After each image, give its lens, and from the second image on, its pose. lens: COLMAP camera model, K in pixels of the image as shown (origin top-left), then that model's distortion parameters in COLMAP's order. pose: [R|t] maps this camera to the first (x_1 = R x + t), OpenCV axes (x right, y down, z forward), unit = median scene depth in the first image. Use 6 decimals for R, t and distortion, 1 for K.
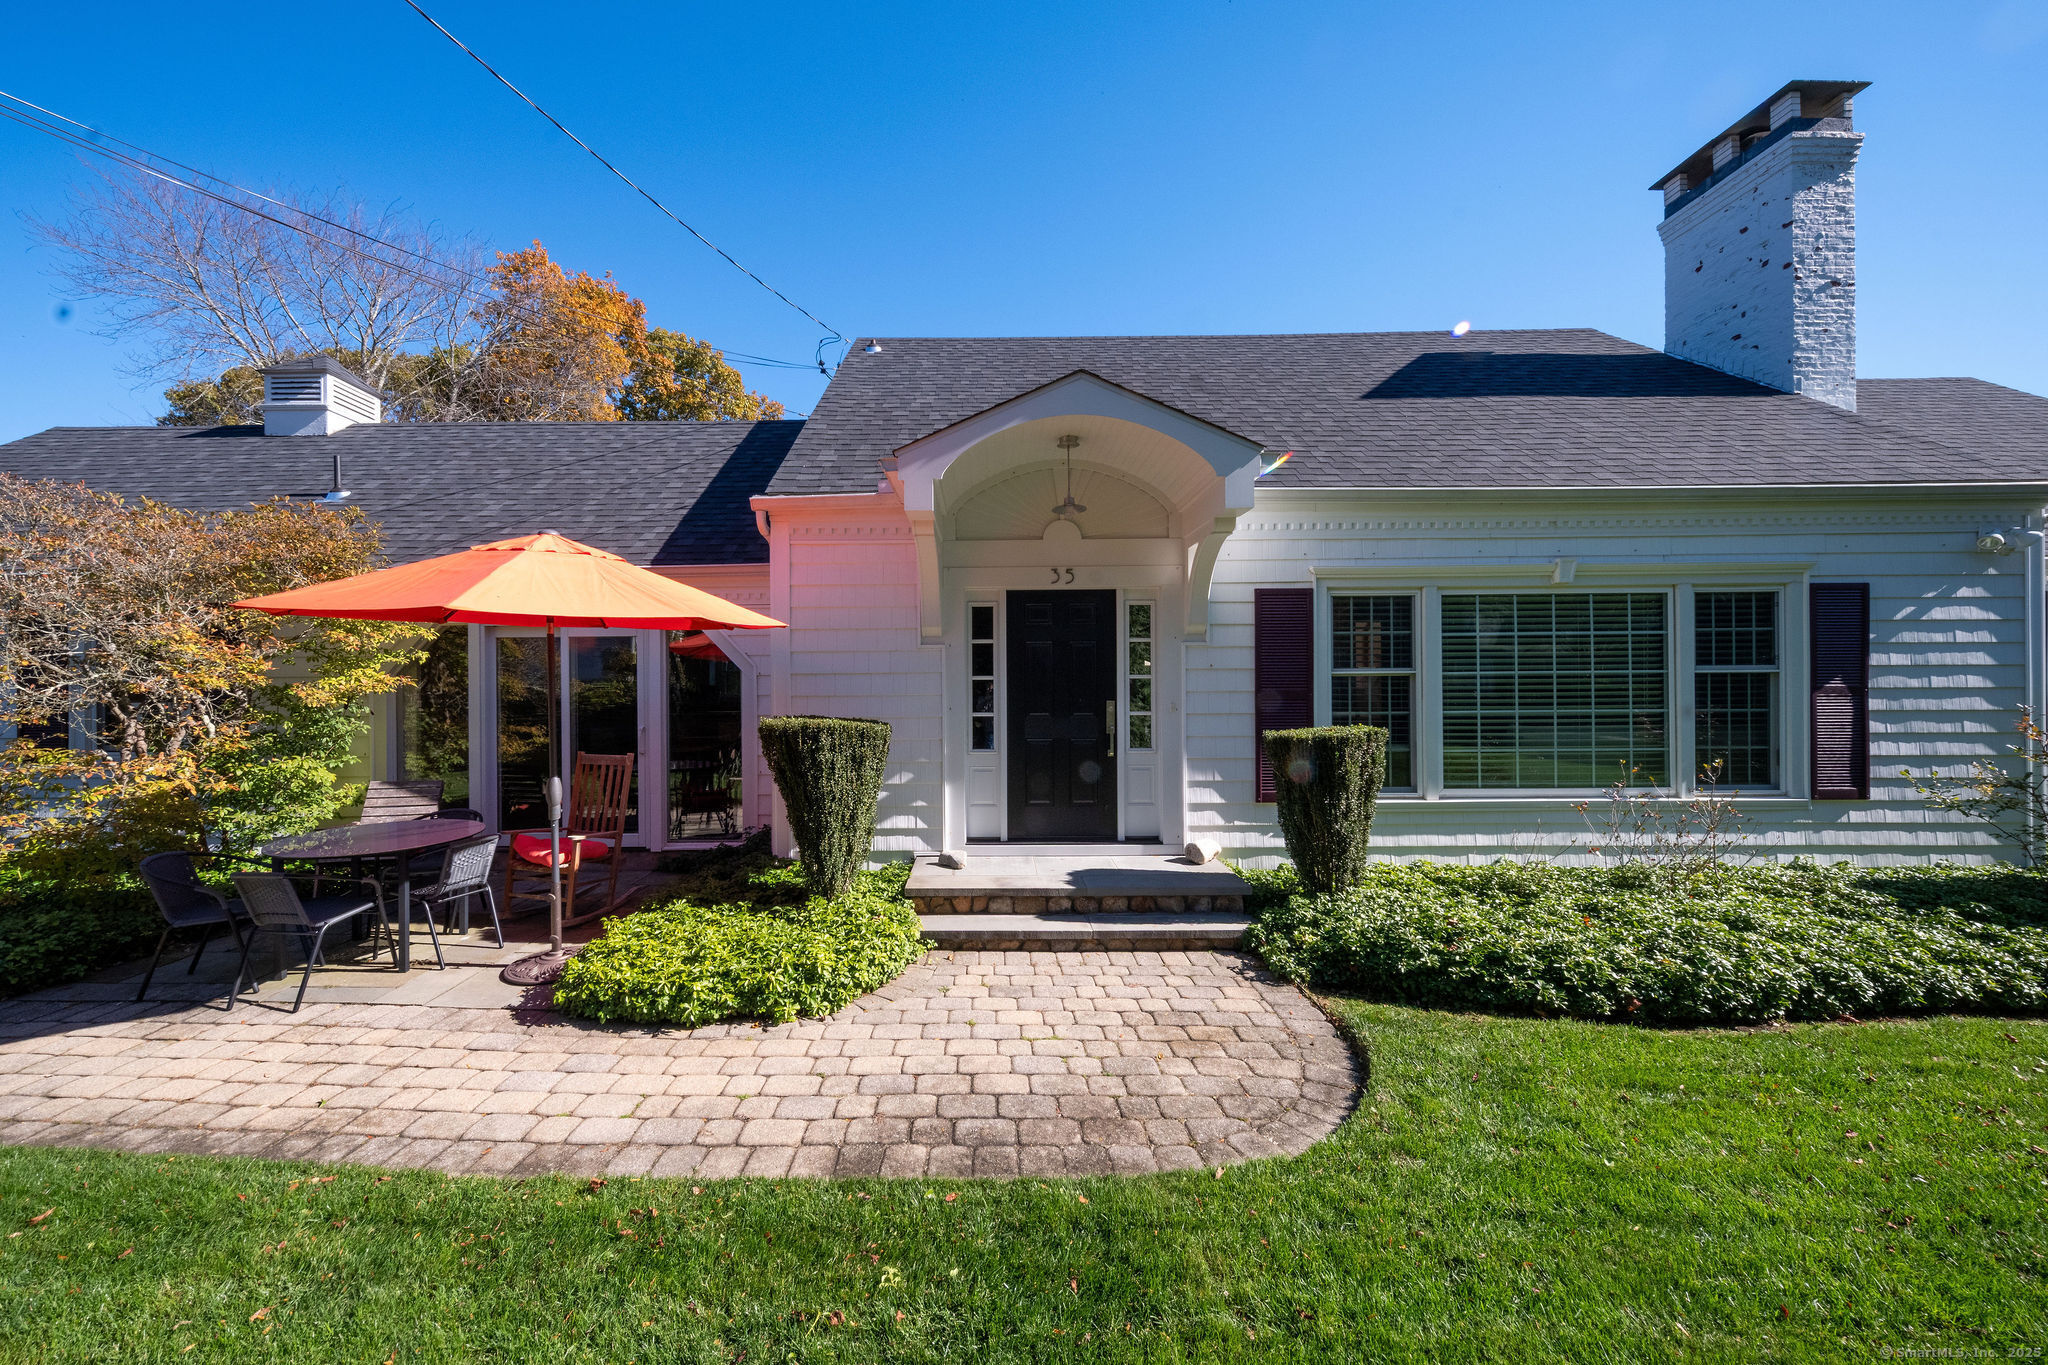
lens RADIAL K [[730.8, 0, 993.1], [0, 730.8, 689.7], [0, 0, 1]] dist [-0.001192, -0.000551]
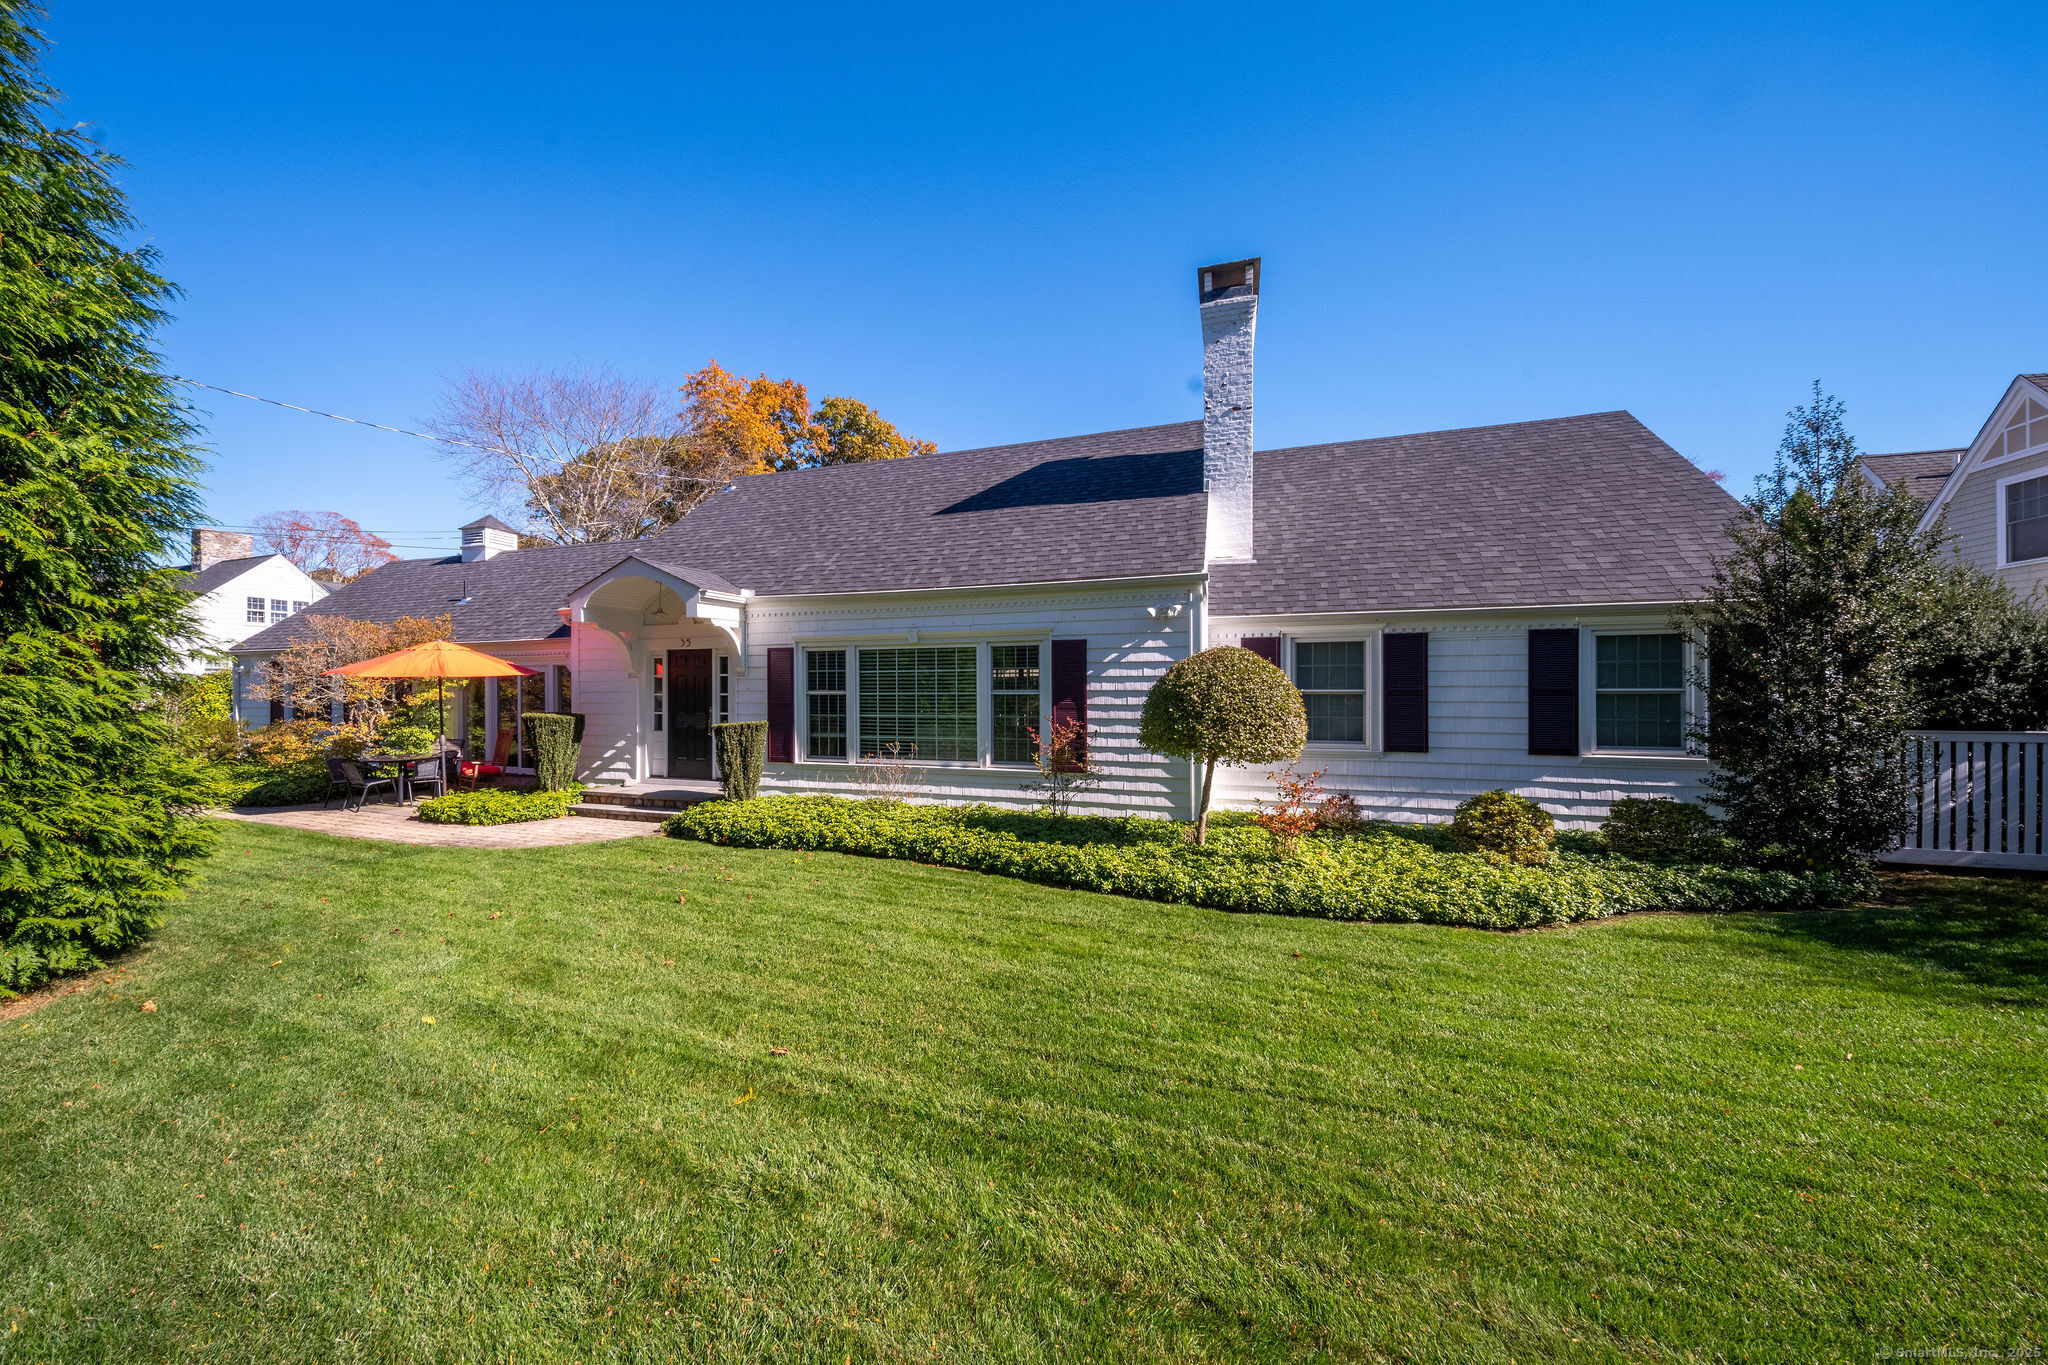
lens RADIAL K [[730.8, 0, 993.1], [0, 730.8, 689.7], [0, 0, 1]] dist [-0.001192, -0.000551]
pose [[0.946886, 0.003750, -0.321547, 1.517511], [-0.001752, 0.999977, 0.006503, -0.044647], [0.321564, -0.005595, 0.946871, -0.597466]]
